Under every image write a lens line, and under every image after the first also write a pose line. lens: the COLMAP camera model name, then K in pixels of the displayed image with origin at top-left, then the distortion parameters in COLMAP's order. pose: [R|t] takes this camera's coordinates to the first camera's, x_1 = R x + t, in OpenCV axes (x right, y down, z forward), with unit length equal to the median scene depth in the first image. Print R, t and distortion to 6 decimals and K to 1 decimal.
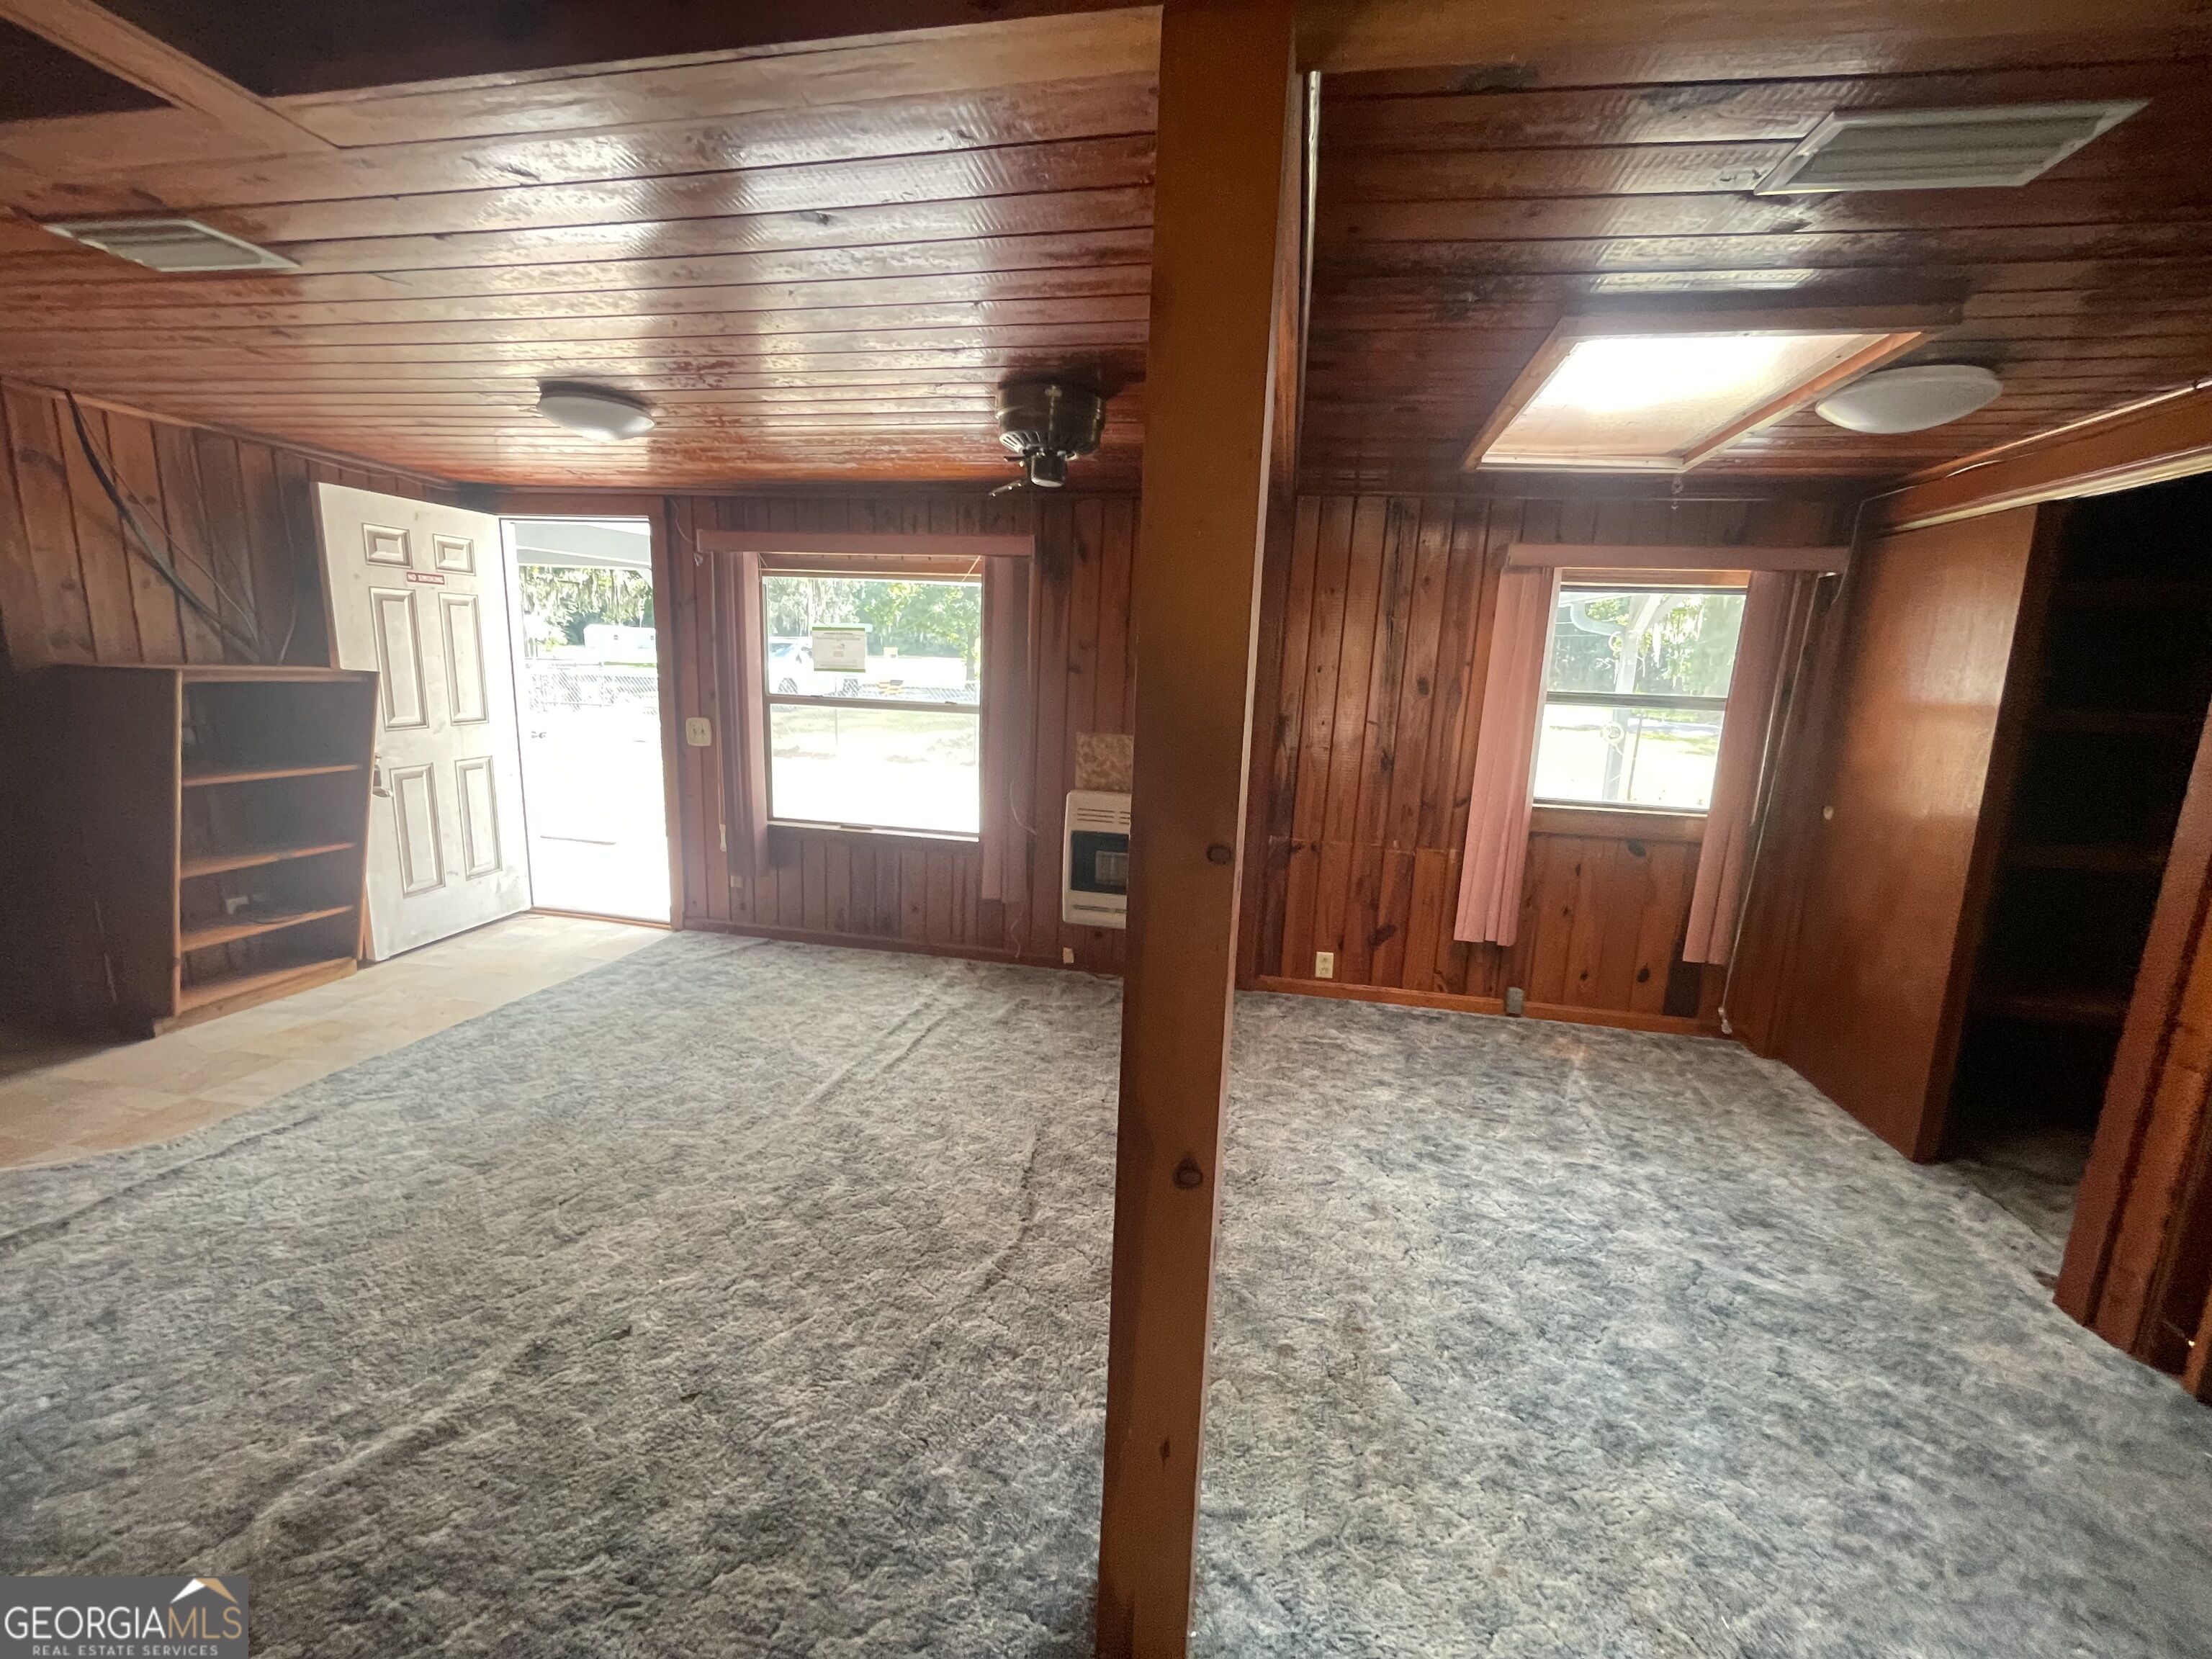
lens RADIAL K [[901.4, 0, 1105.3], [0, 901.4, 832.2], [0, 0, 1]] dist [-0.004570, 0.000632]
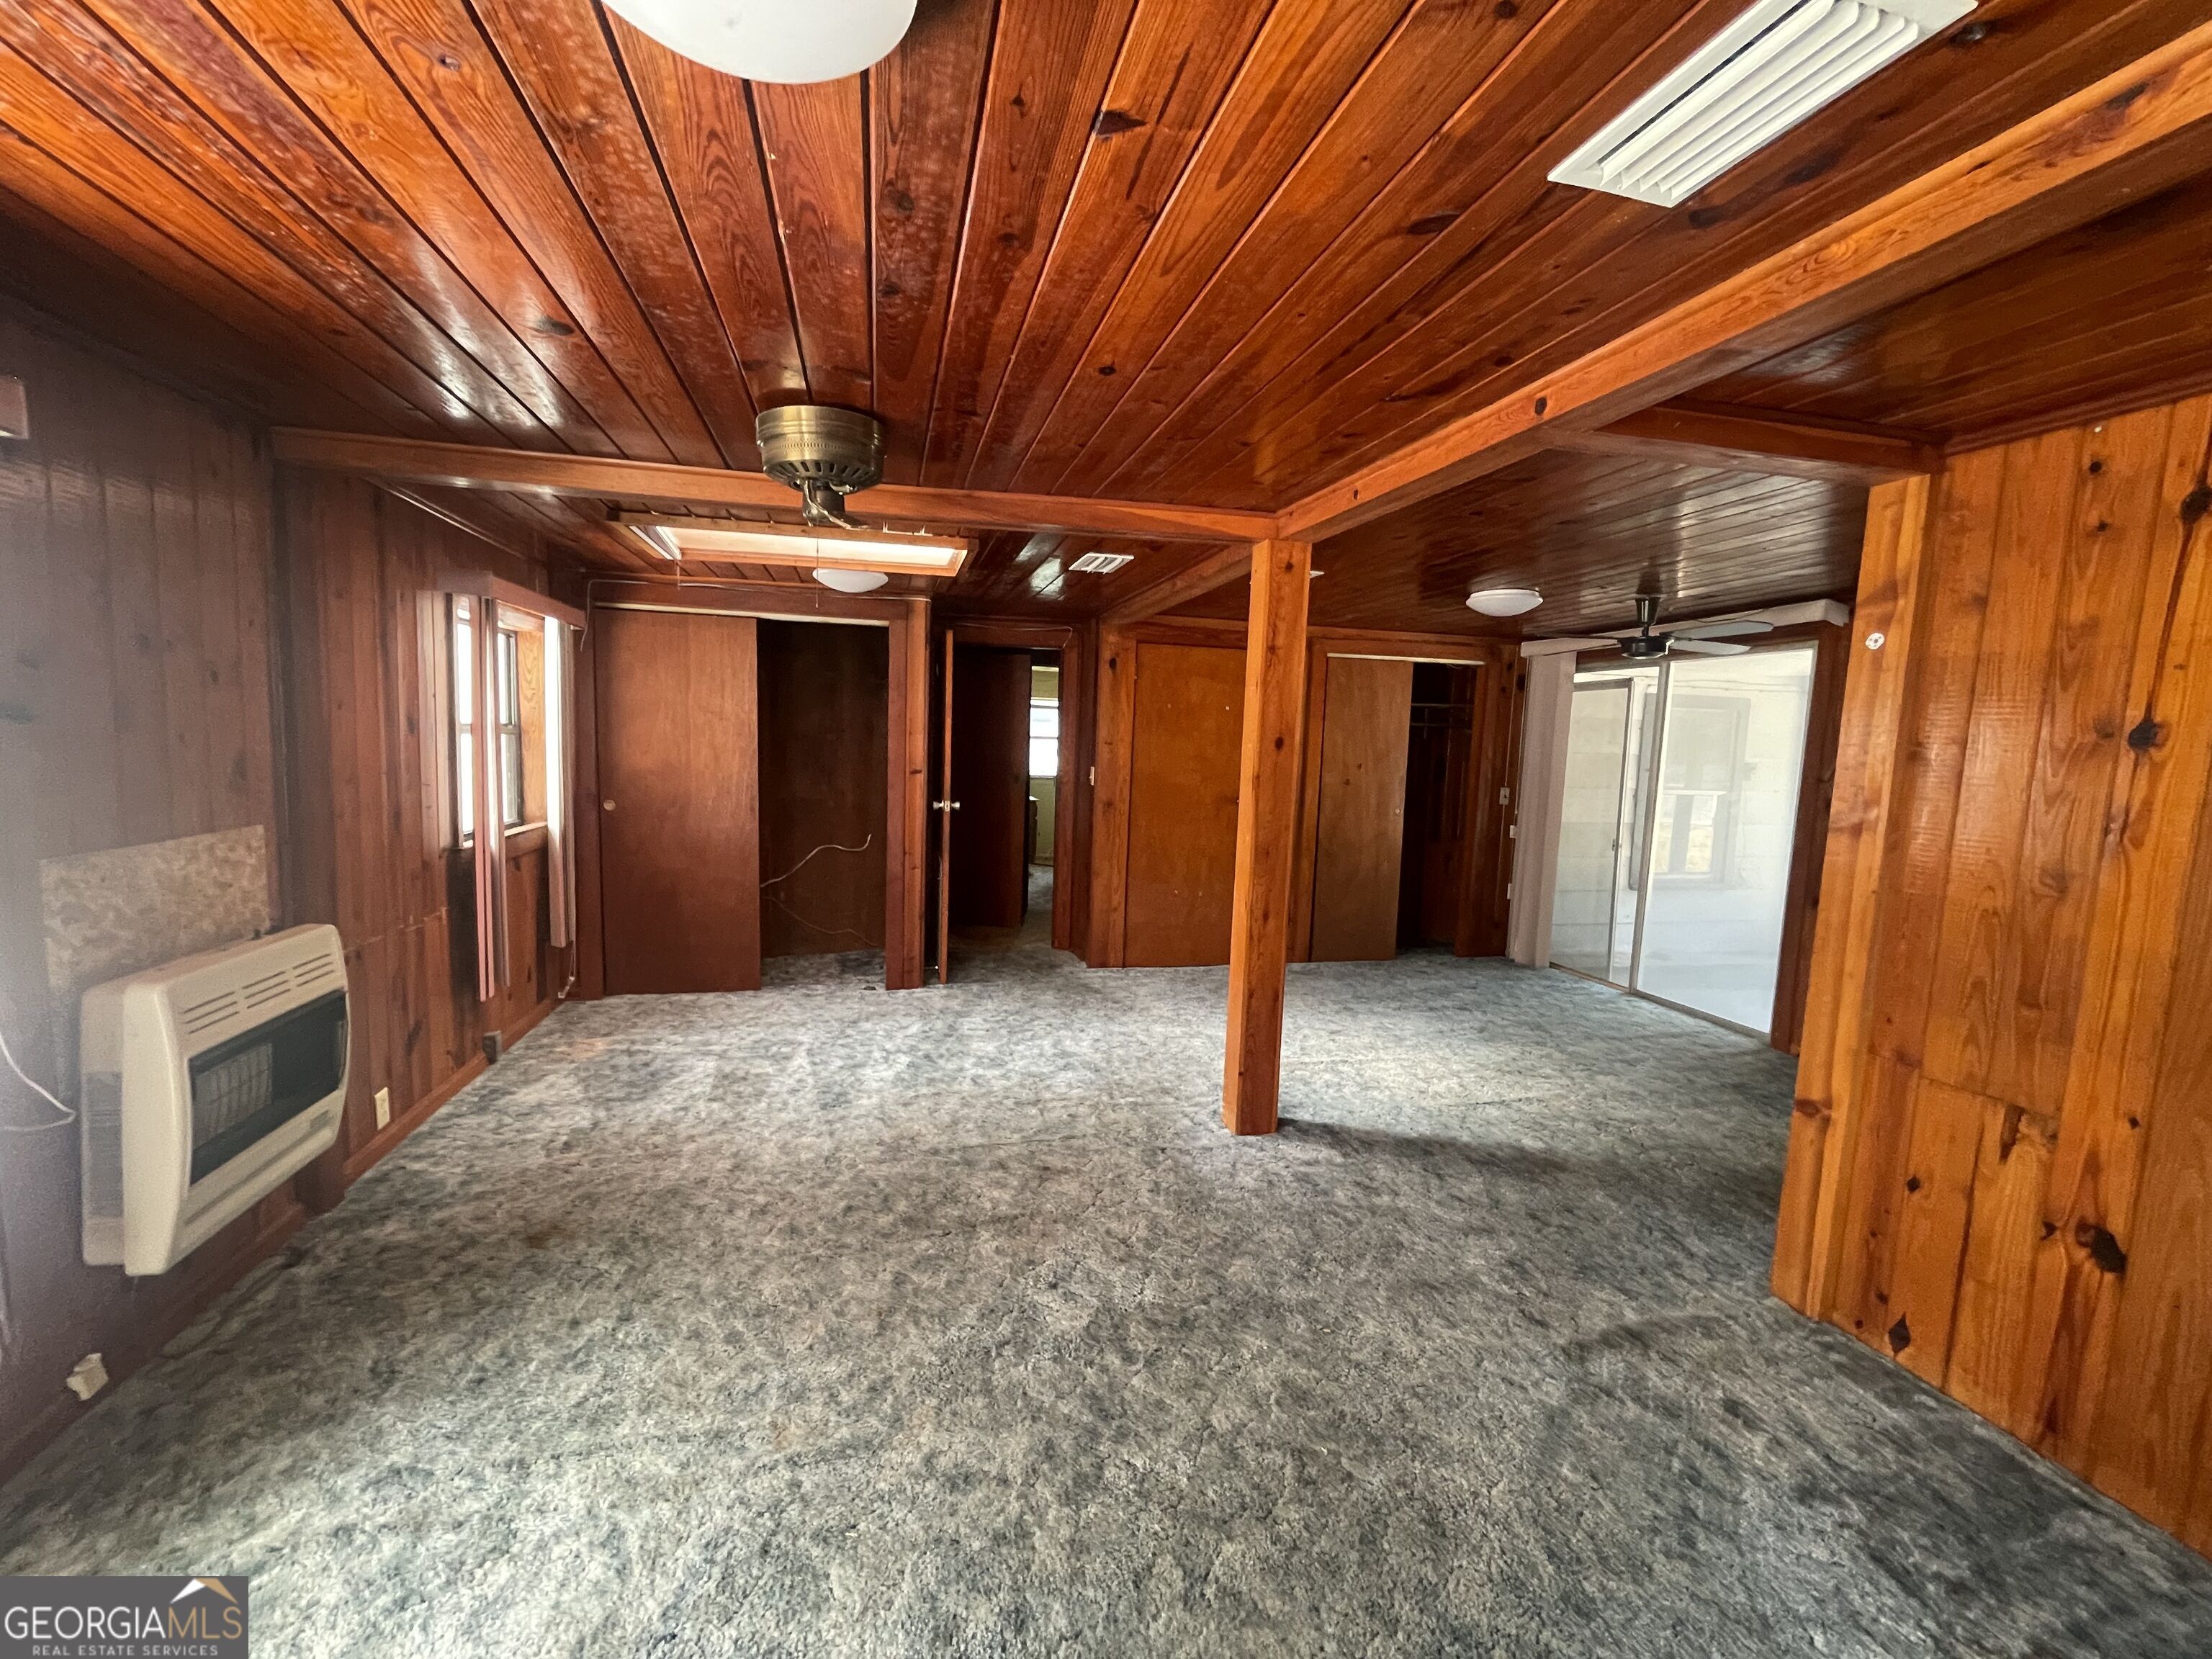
lens RADIAL K [[901.4, 0, 1100.7], [0, 901.4, 830.7], [0, 0, 1]] dist [-0.004570, 0.000632]
pose [[-0.419670, -0.144414, 0.896115, -0.856286], [0.122135, 0.969299, 0.213406, -0.212842], [-0.899422, 0.199007, -0.389148, 0.998200]]
